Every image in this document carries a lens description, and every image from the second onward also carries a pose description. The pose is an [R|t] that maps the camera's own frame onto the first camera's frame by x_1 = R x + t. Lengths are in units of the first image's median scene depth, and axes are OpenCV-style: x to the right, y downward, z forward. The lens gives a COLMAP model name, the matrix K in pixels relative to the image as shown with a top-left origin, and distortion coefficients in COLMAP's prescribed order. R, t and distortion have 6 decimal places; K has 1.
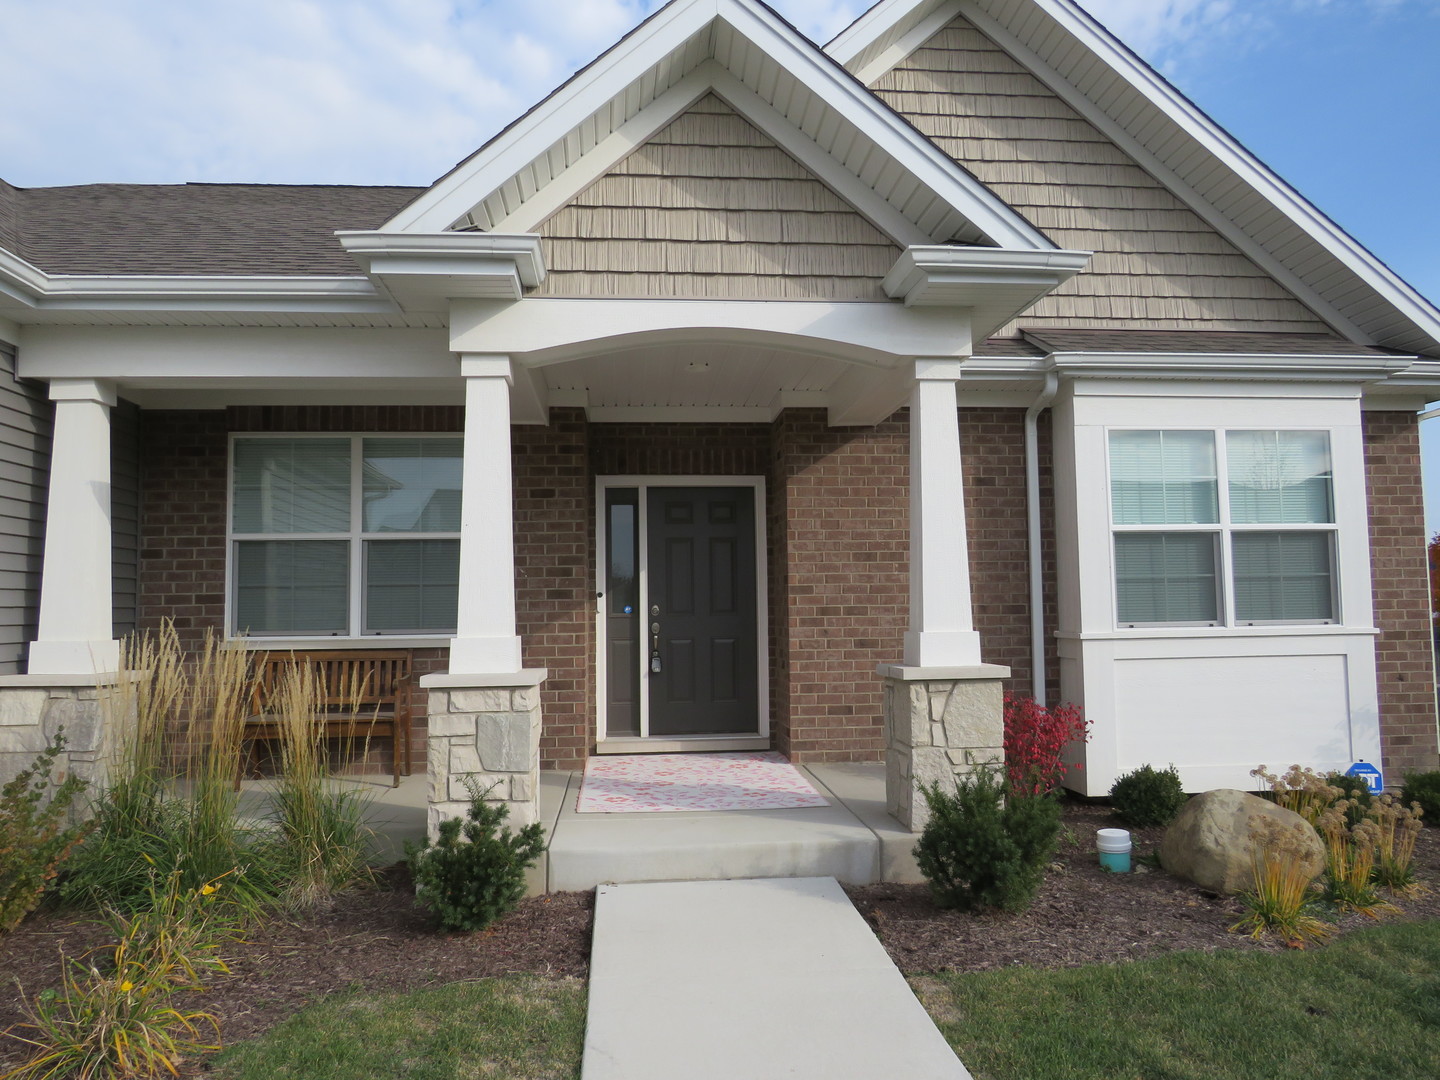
lens RADIAL K [[1028.0, 0, 704.6], [0, 1028.0, 536.3], [0, 0, 1]] dist [-0.029739, -0.002665]
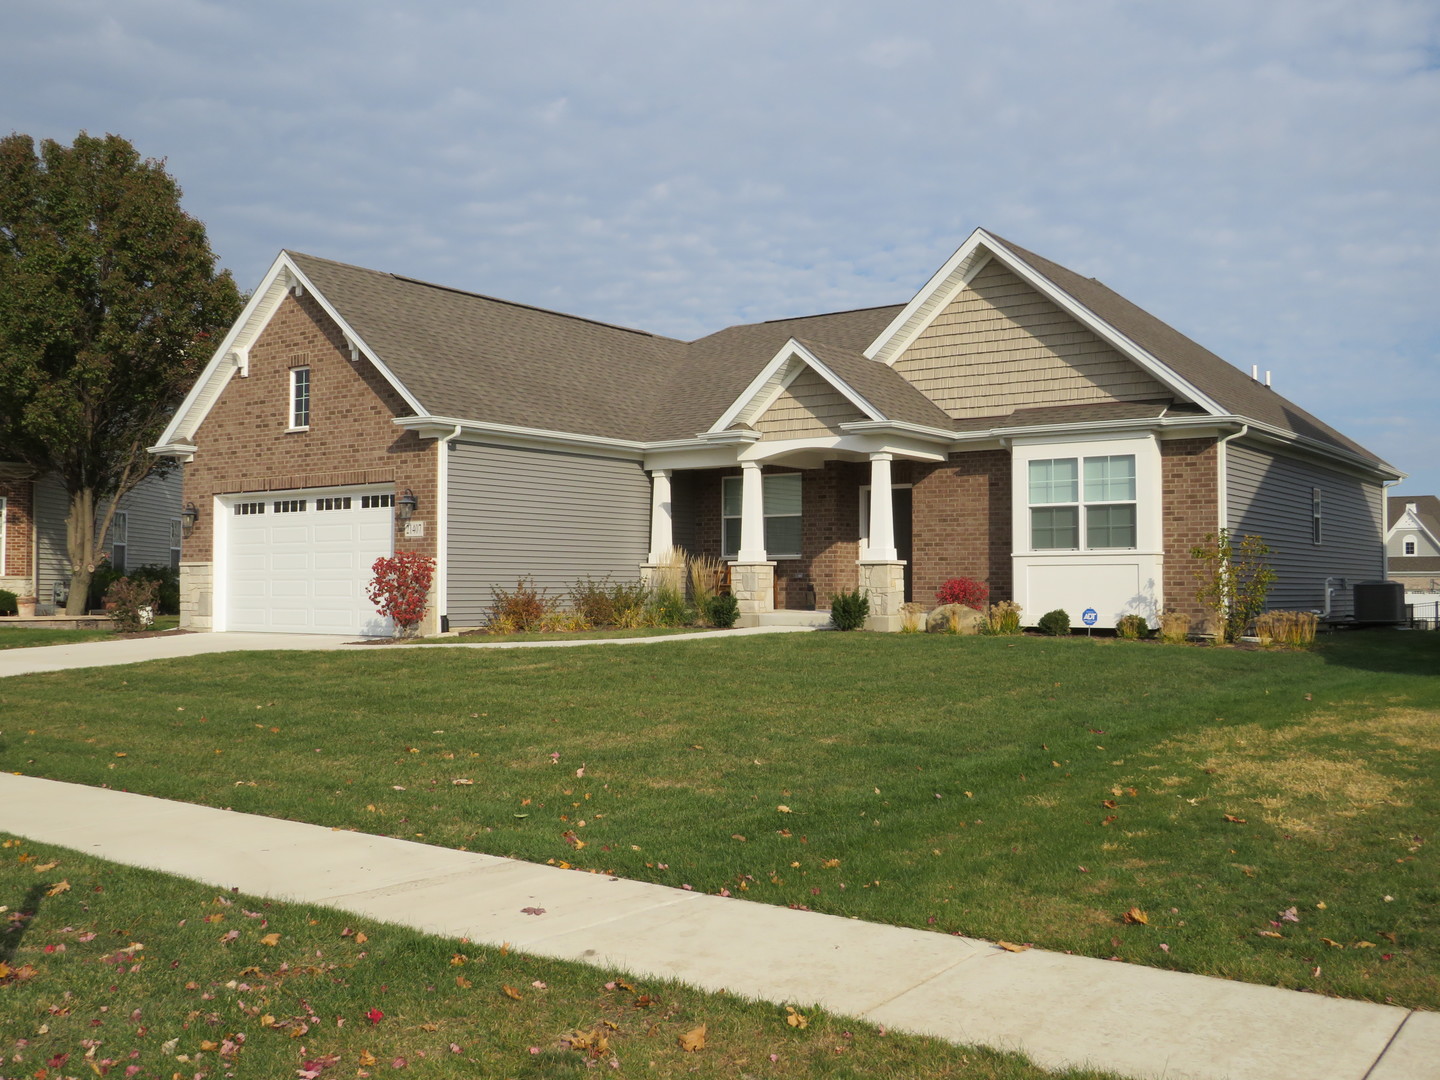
lens RADIAL K [[1359.2, 0, 719.3], [0, 1359.2, 536.2], [0, 0, 1]] dist [0.006240, 0.000000]
pose [[0.754350, -0.009793, -0.656399, 2.294889], [0.037054, 0.998930, 0.027680, -0.060612], [0.655426, -0.045203, 0.753906, -2.066414]]
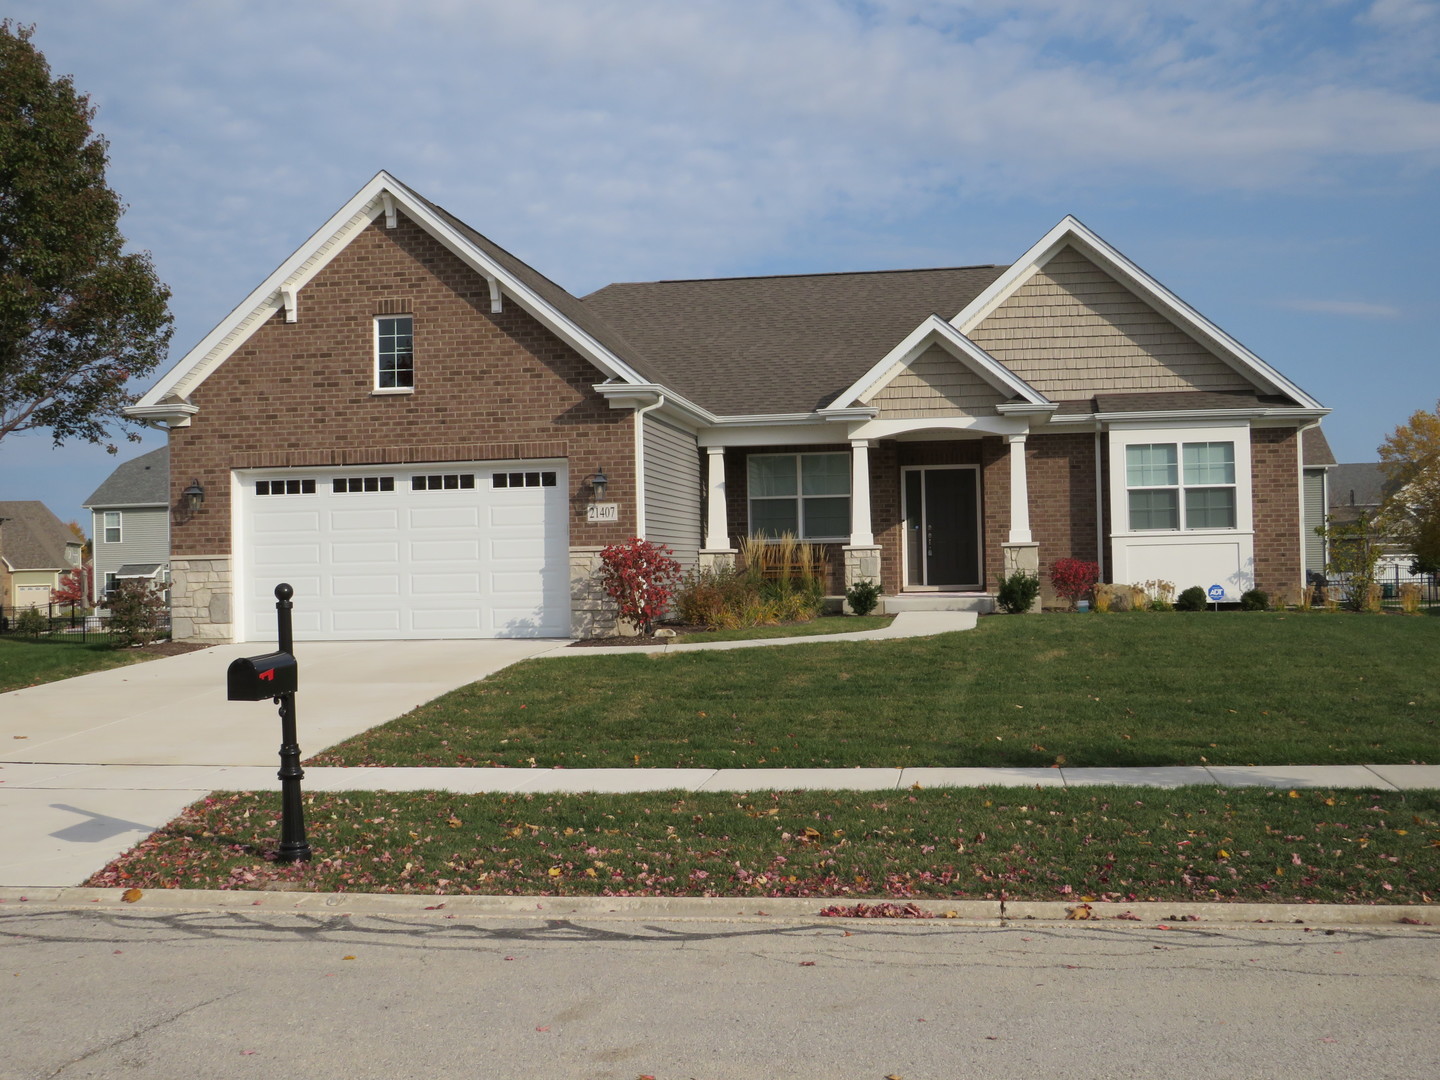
lens RADIAL K [[1604.6, 0, 718.2], [0, 1604.6, 534.4], [0, 0, 1]] dist [-0.013148, 0.000000]
pose [[0.971584, -0.010979, -0.236439, 0.454776], [0.024405, 0.998246, 0.053935, -0.152106], [0.235432, -0.058173, 0.970148, -3.404667]]
